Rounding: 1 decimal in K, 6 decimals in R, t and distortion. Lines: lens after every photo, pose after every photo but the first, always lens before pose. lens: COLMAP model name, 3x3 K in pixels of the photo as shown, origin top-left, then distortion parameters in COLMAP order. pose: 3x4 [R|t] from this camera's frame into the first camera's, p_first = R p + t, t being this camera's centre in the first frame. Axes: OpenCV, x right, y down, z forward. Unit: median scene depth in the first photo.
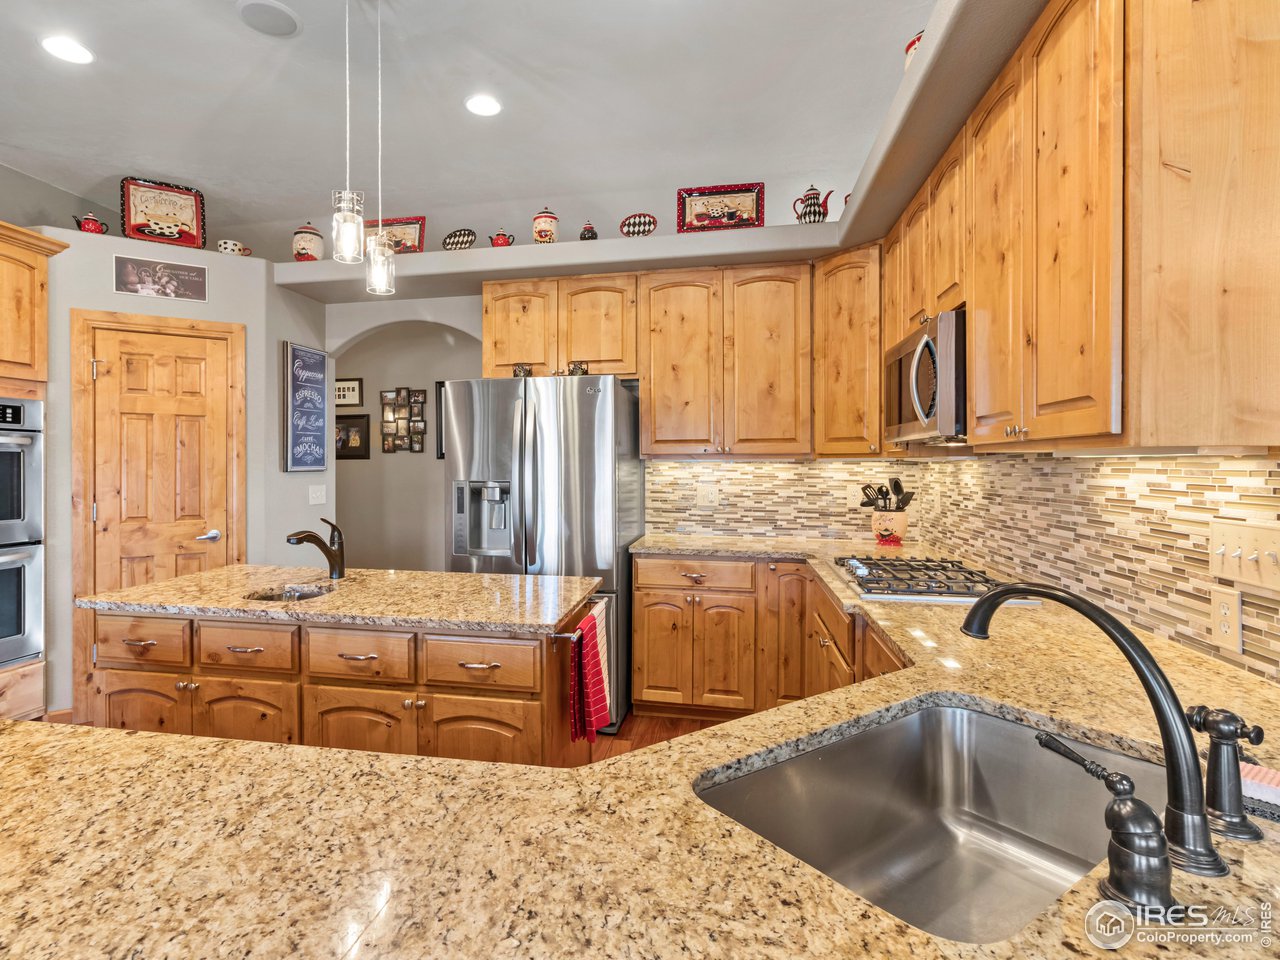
lens RADIAL K [[665.8, 0, 591.1], [0, 665.8, 466.2], [0, 0, 1]] dist [0.003593, 0.000822]
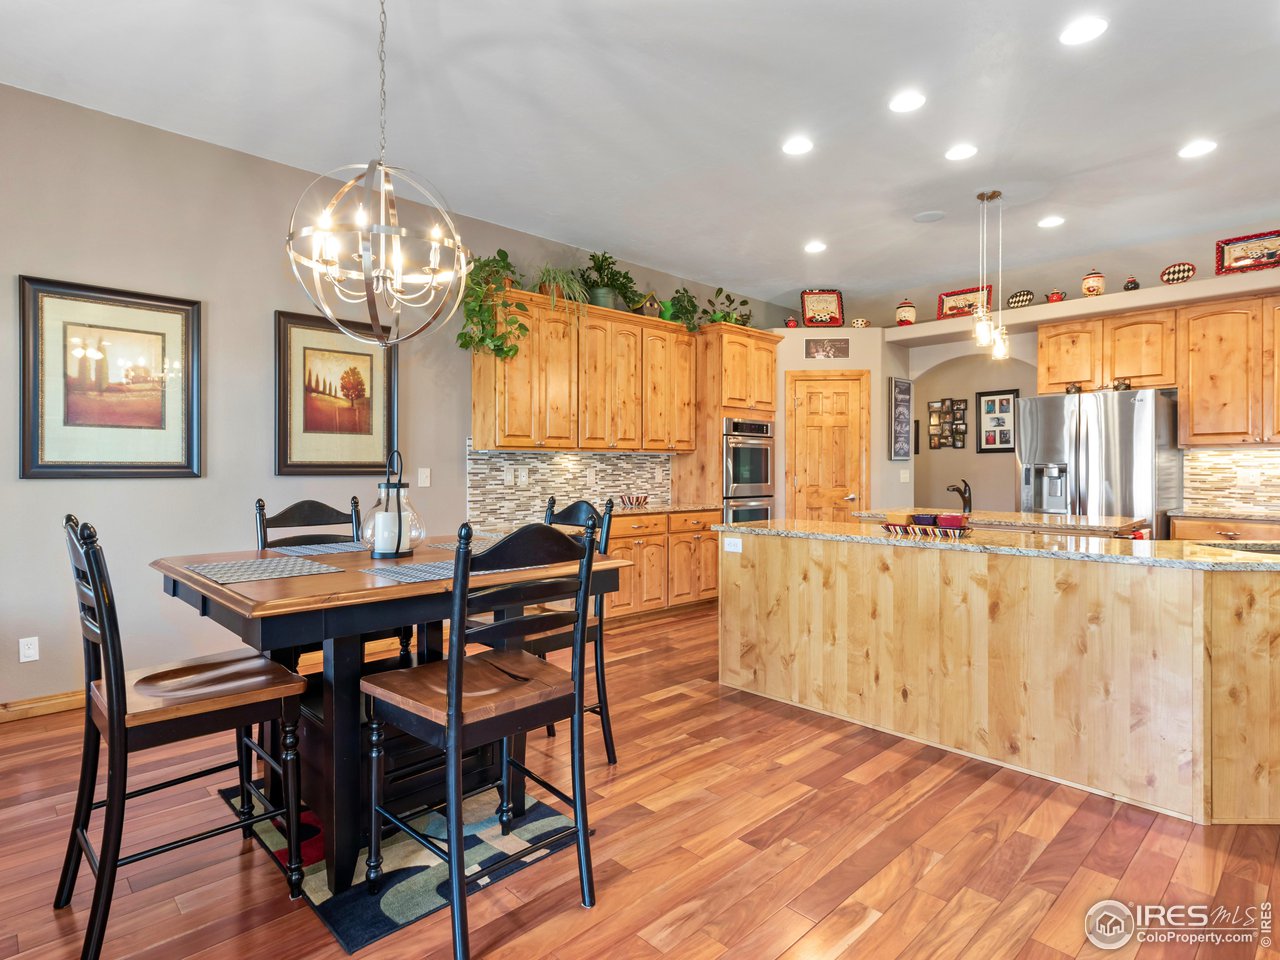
lens RADIAL K [[689.7, 0, 626.7], [0, 689.7, 471.5], [0, 0, 1]] dist [0.000406, -0.000186]
pose [[0.820829, 0.004863, -0.571153, -0.043430], [-0.002825, 0.999986, 0.004454, 0.032564], [0.571167, -0.002042, 0.820832, -0.754974]]
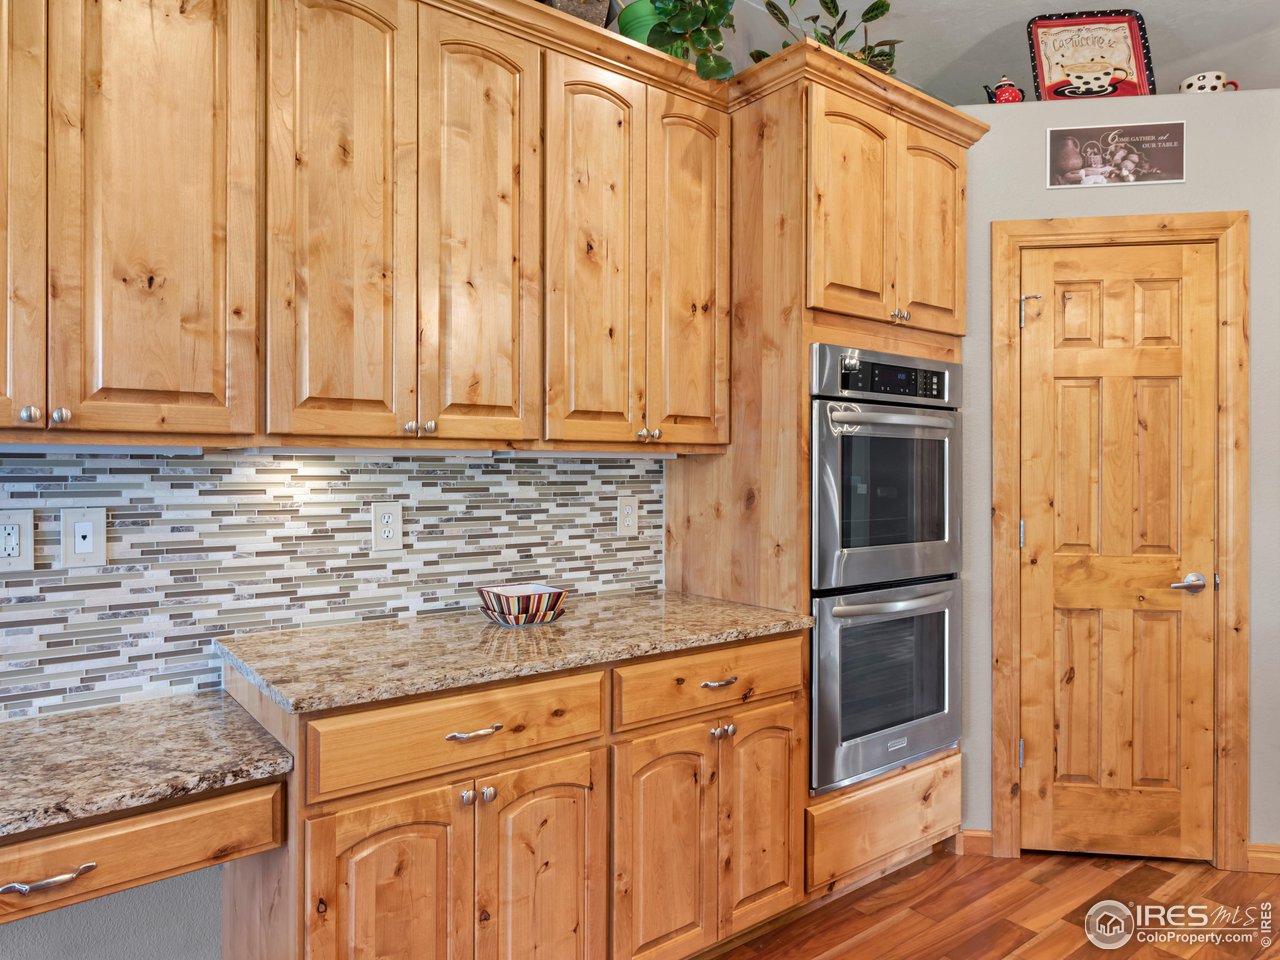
lens RADIAL K [[832.3, 0, 621.8], [0, 832.3, 470.3], [0, 0, 1]] dist [-0.001598, -0.000490]
pose [[0.759653, 0.002327, -0.650325, -0.481048], [-0.004807, 0.999986, -0.002037, 0.010368], [0.650311, 0.004674, 0.759654, 0.130681]]
